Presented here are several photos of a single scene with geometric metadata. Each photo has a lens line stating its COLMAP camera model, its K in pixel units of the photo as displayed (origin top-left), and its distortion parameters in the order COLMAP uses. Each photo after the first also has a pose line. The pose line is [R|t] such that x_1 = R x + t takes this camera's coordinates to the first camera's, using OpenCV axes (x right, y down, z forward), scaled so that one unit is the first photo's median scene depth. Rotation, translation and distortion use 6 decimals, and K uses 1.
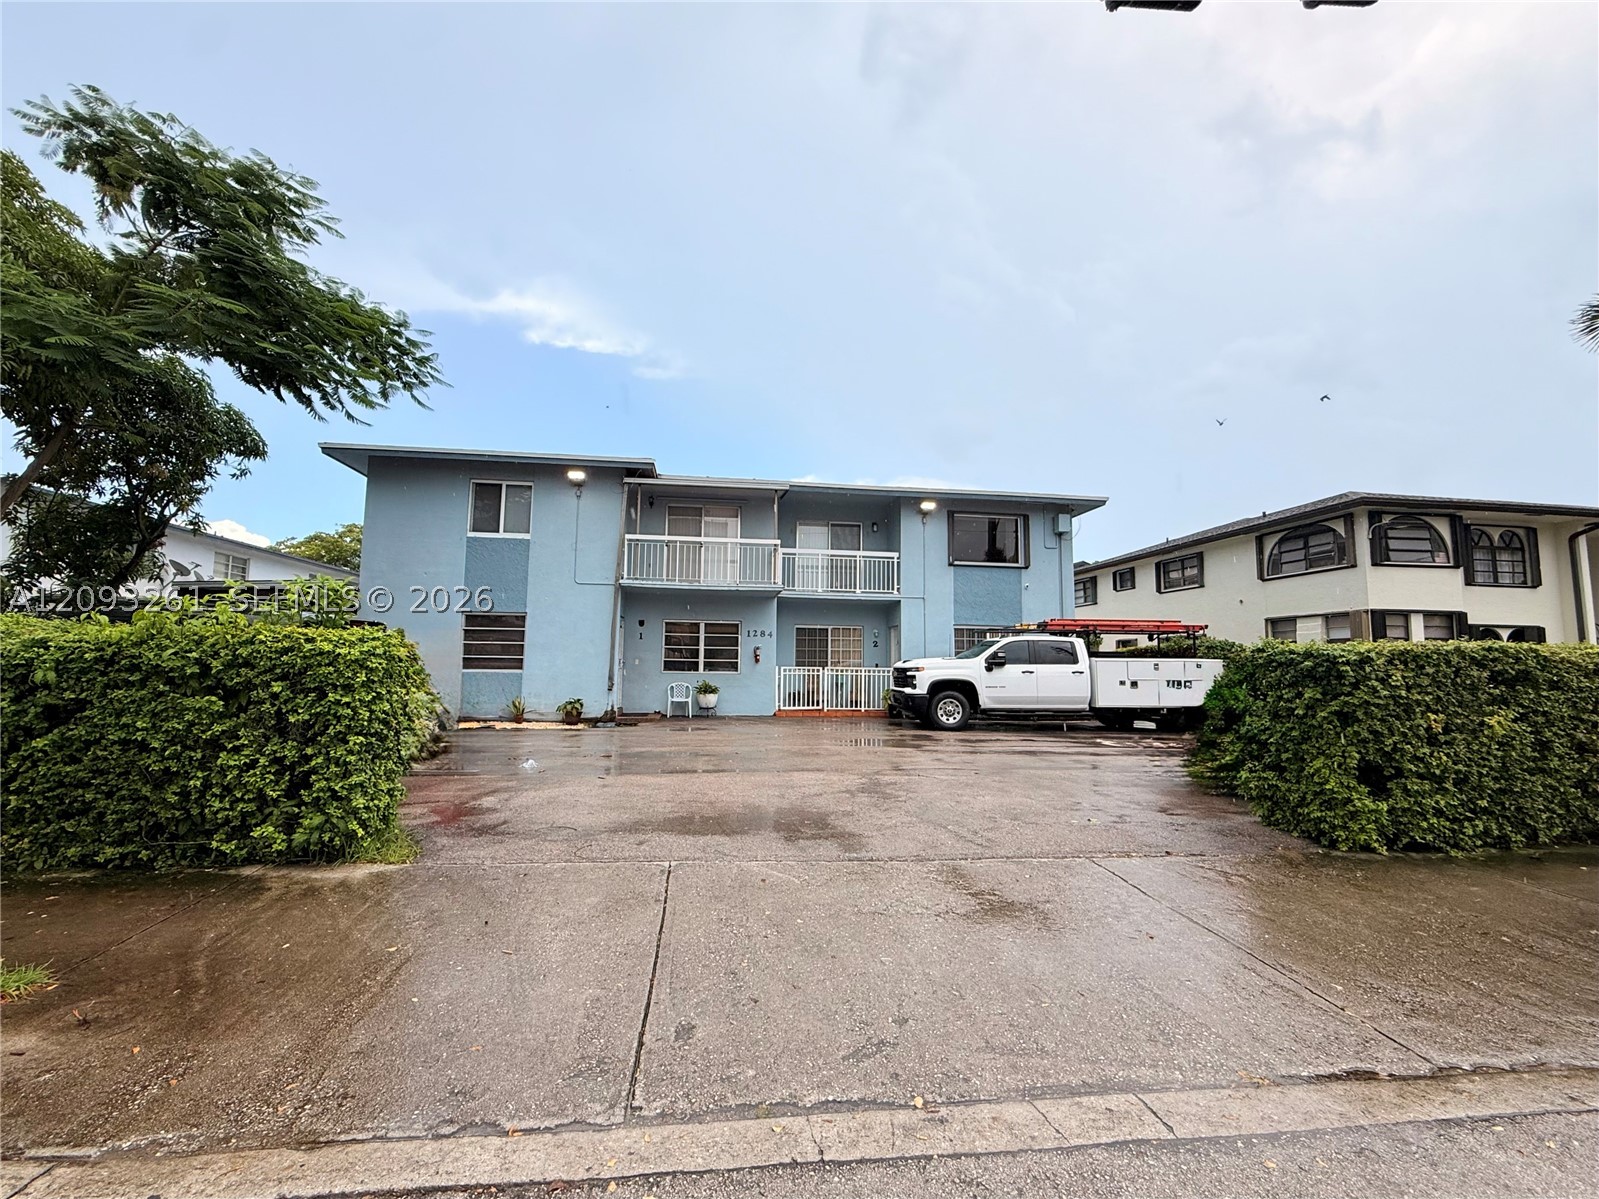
lens RADIAL K [[677.0, 0, 799.5], [0, 677.0, 599.5], [0, 0, 1]] dist [-0.001027, 0.000226]
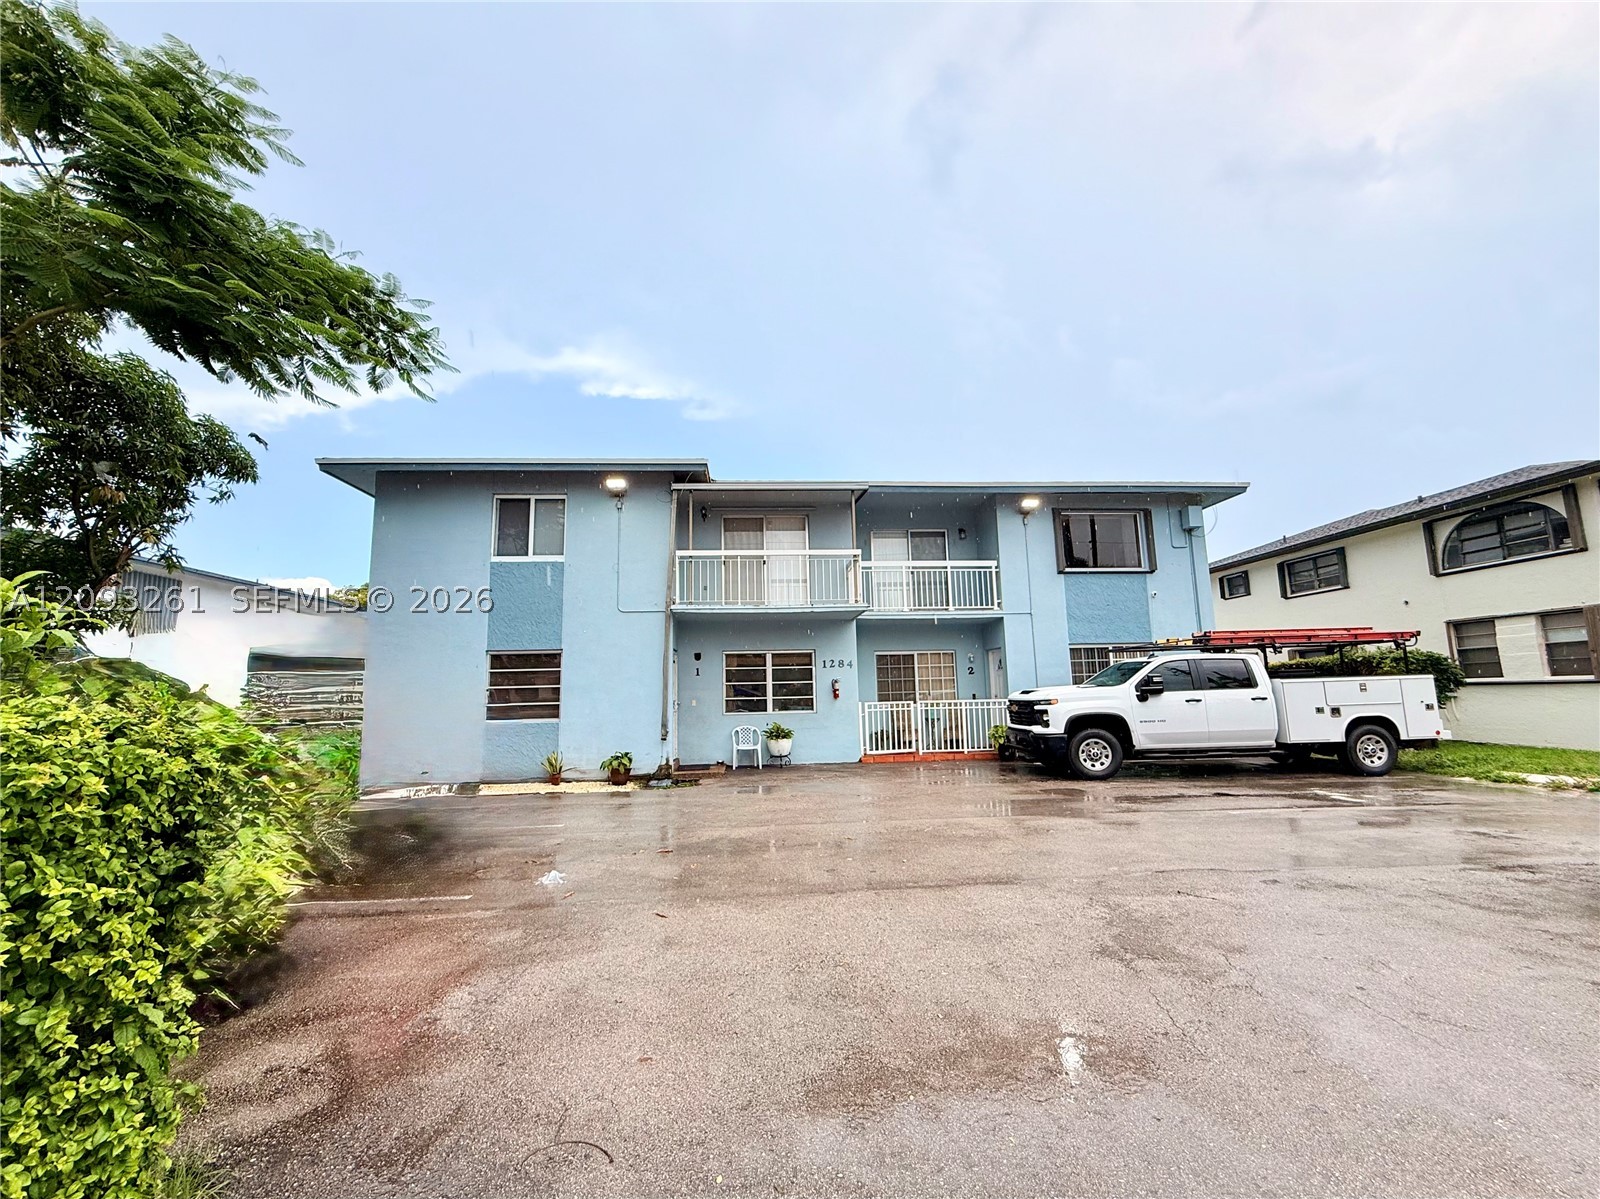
lens RADIAL K [[637.2, 0, 796.4], [0, 637.2, 604.4], [0, 0, 1]] dist [0.001225, 0.000169]
pose [[0.997522, -0.043178, -0.055554, -0.069623], [0.041044, 0.998397, -0.038984, 0.006637], [0.057148, 0.036607, 0.997694, 0.231996]]
